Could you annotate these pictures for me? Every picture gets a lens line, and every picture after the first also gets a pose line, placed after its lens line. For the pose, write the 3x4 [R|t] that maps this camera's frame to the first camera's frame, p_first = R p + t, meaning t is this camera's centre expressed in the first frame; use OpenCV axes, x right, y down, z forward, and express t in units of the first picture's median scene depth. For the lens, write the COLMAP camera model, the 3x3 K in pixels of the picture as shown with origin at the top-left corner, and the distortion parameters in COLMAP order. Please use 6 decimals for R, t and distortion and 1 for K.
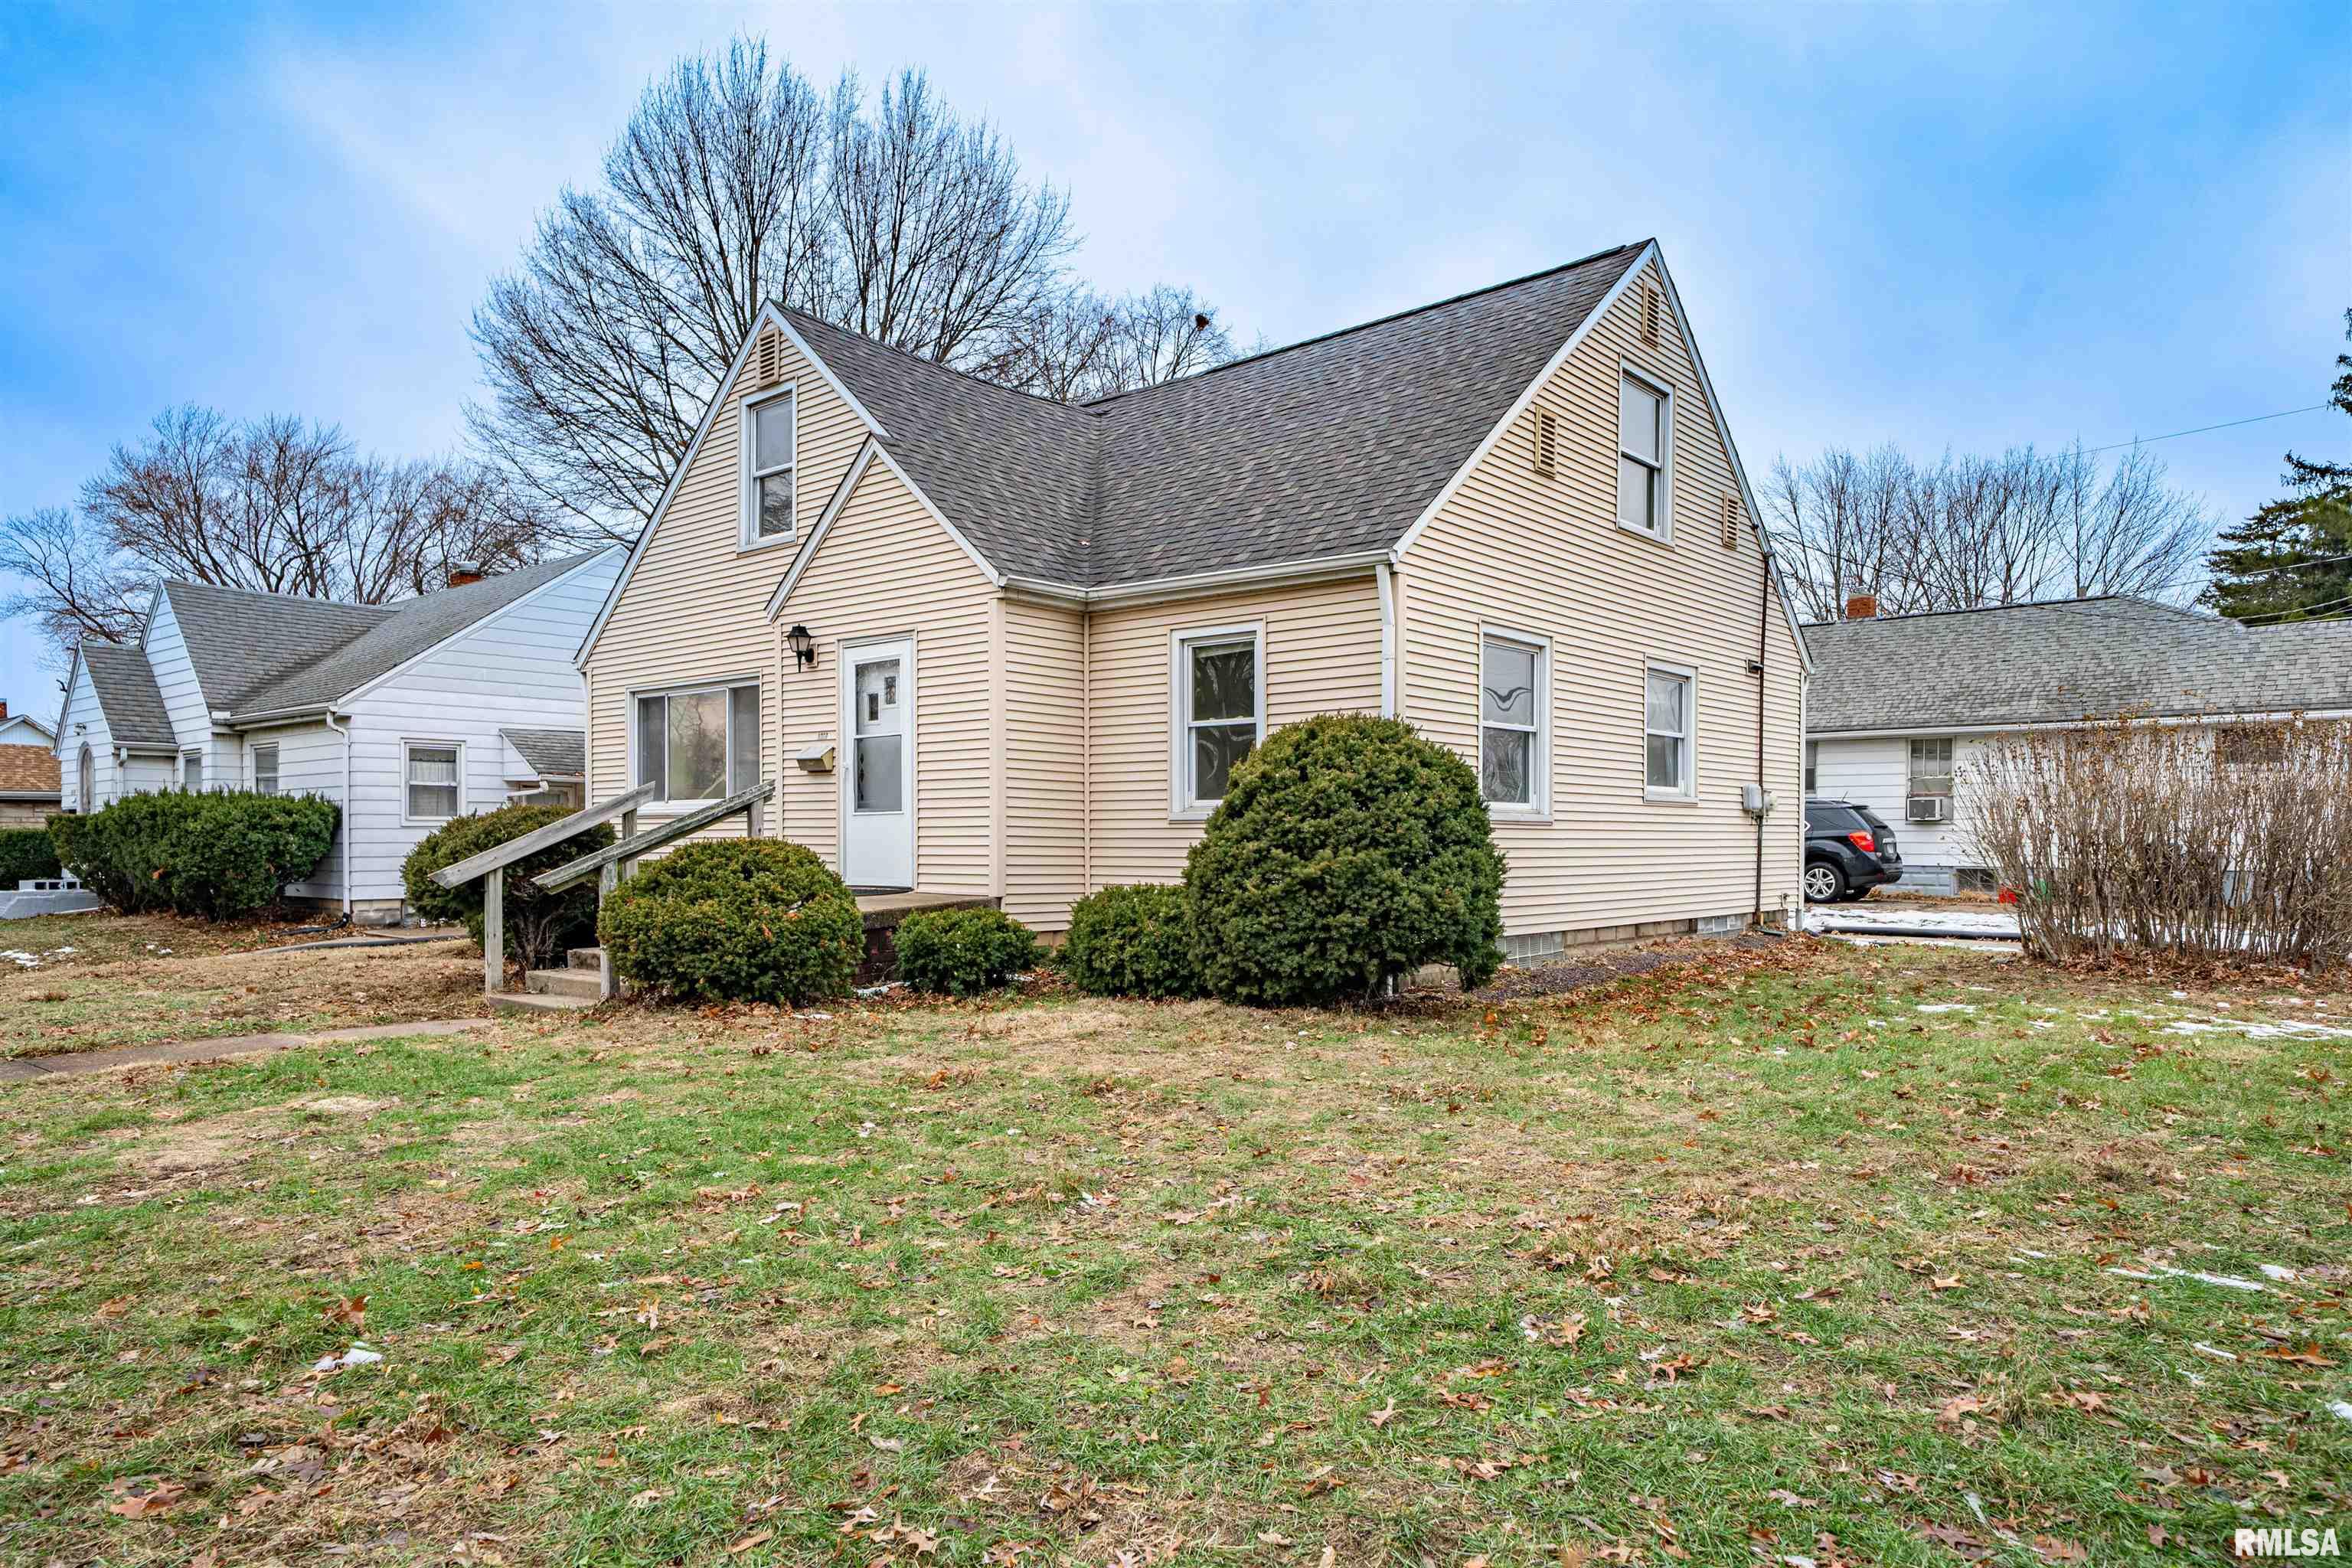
lens RADIAL K [[1469.7, 0, 1176.0], [0, 1469.7, 784.0], [0, 0, 1]] dist [0.001015, 0.000018]
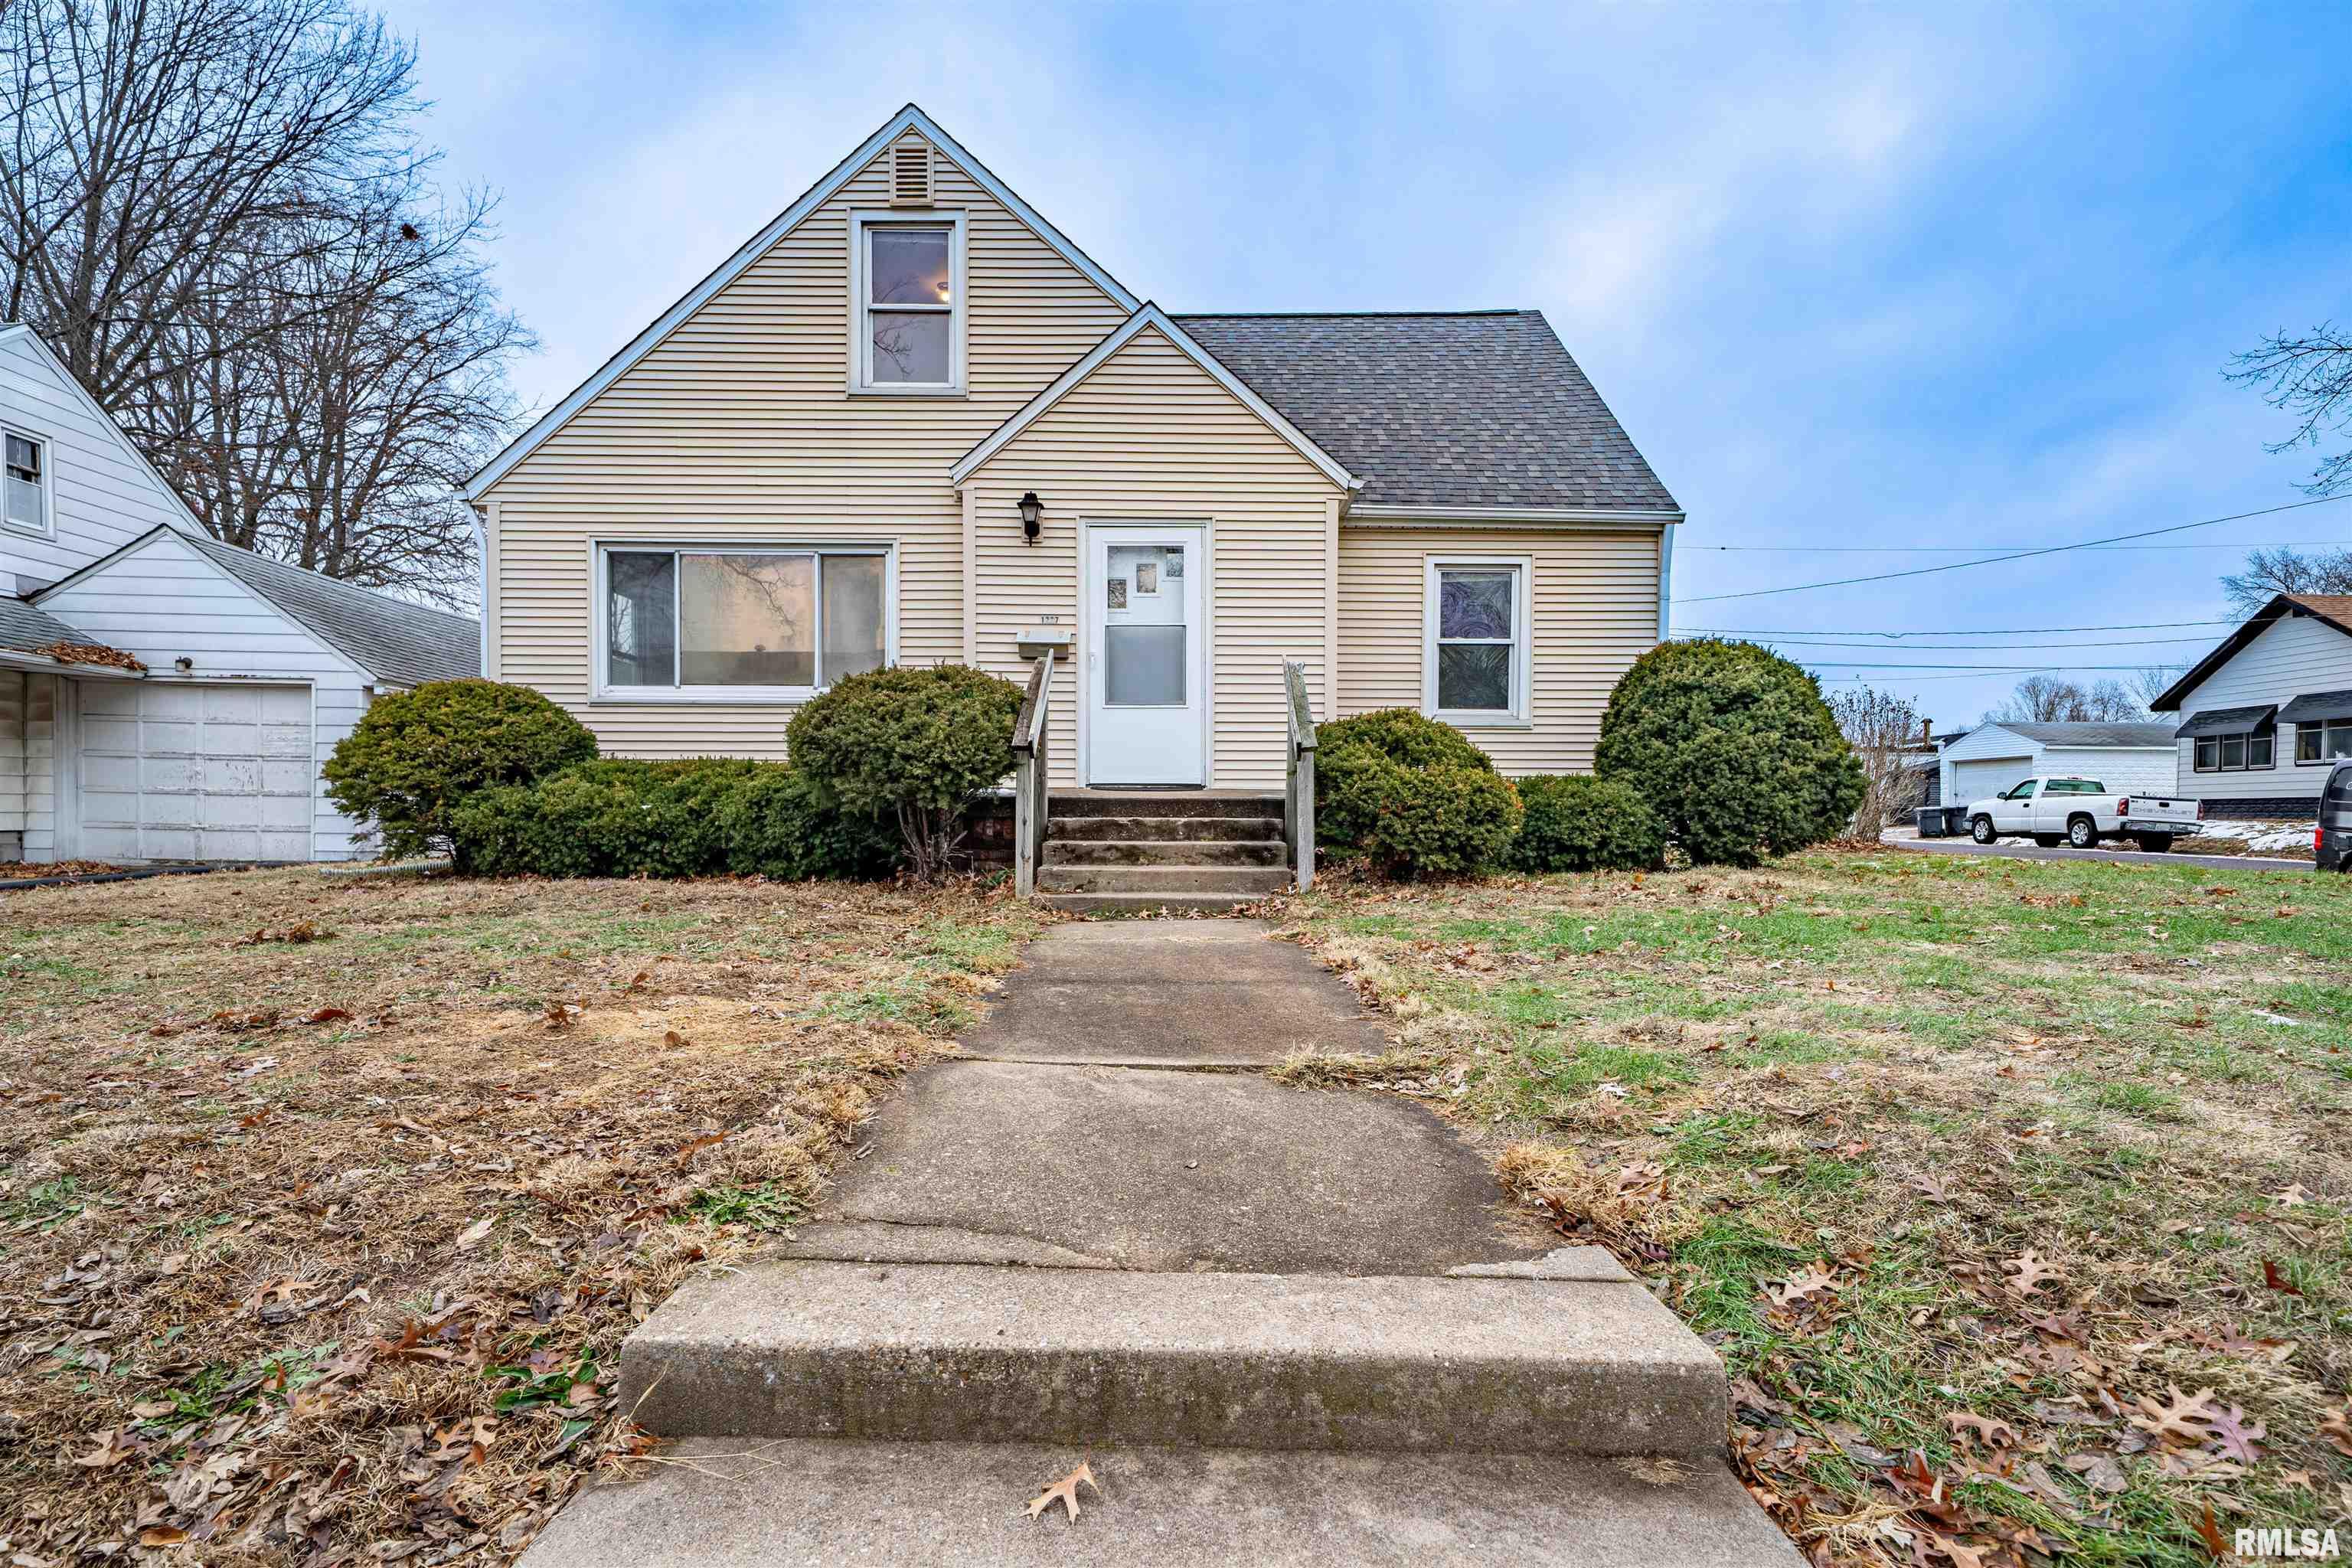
lens RADIAL K [[1279.9, 0, 1176.0], [0, 1279.9, 784.0], [0, 0, 1]] dist [0.000801, 0.000315]
pose [[0.745857, 0.018352, 0.665853, -0.721003], [-0.027649, 0.999612, 0.003420, 0.064919], [-0.665532, -0.020961, 0.746075, 0.367730]]
